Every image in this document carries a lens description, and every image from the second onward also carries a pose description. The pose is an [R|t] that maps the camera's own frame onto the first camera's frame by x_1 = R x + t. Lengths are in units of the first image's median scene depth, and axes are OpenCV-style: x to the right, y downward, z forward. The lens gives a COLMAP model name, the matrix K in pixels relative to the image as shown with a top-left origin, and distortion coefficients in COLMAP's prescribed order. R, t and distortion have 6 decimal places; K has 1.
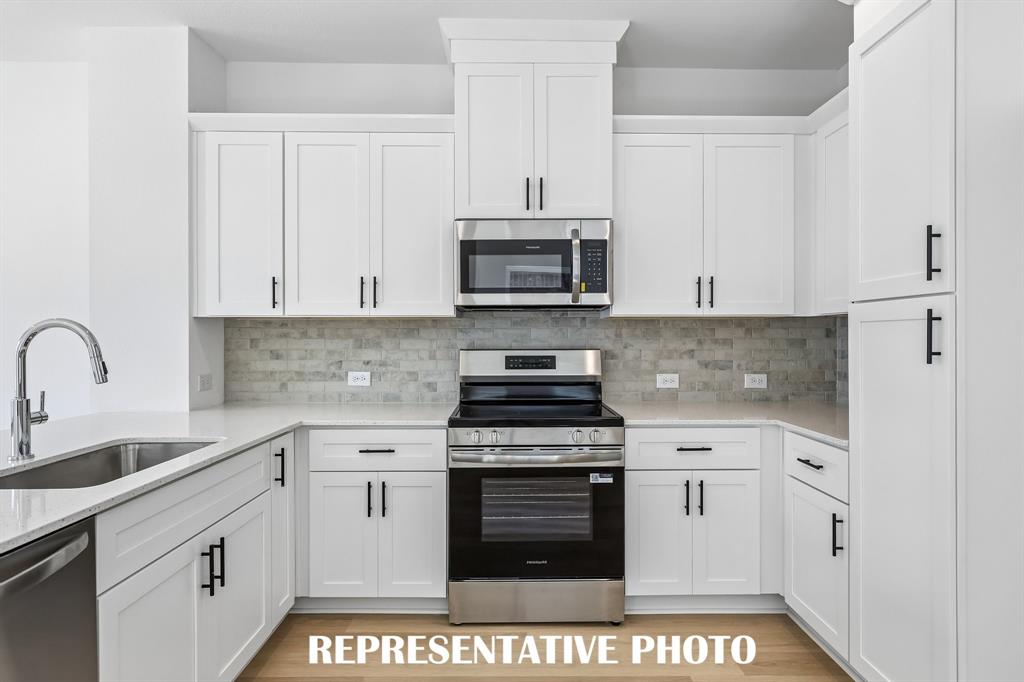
lens RADIAL K [[554.6, 0, 513.4], [0, 554.6, 342.1], [0, 0, 1]] dist [0.000671, -0.002290]
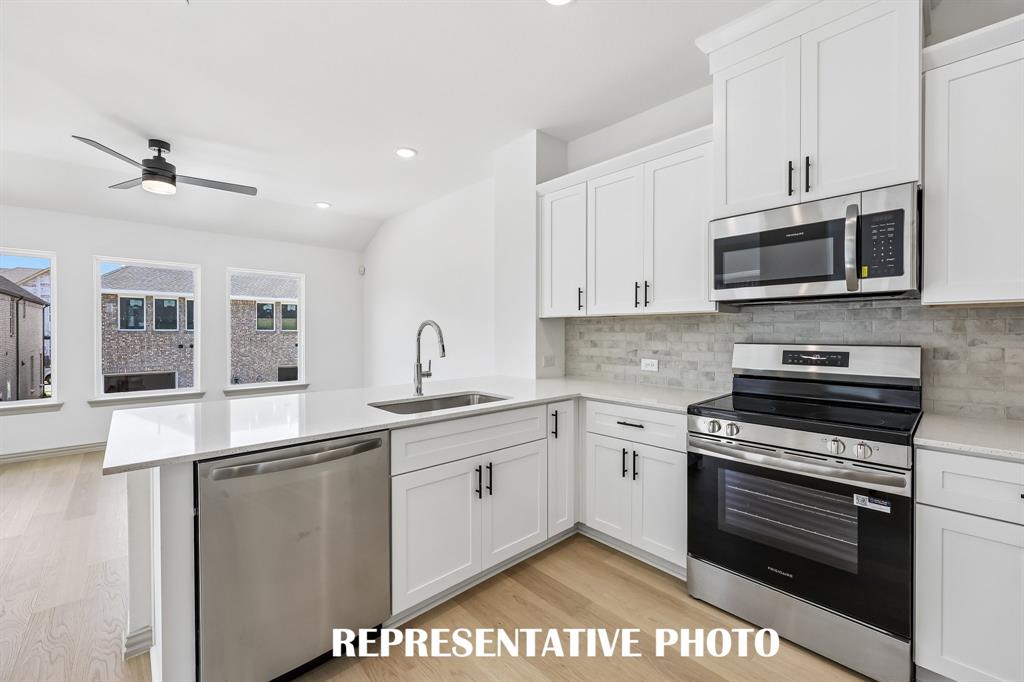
lens RADIAL K [[415.1, 0, 511.9], [0, 415.1, 335.8], [0, 0, 1]] dist [-0.002097, -0.000386]
pose [[0.674810, 0.009034, -0.737936, 0.225313], [-0.007465, 0.999957, 0.005415, -0.001279], [0.737954, 0.001855, 0.674849, 0.175576]]
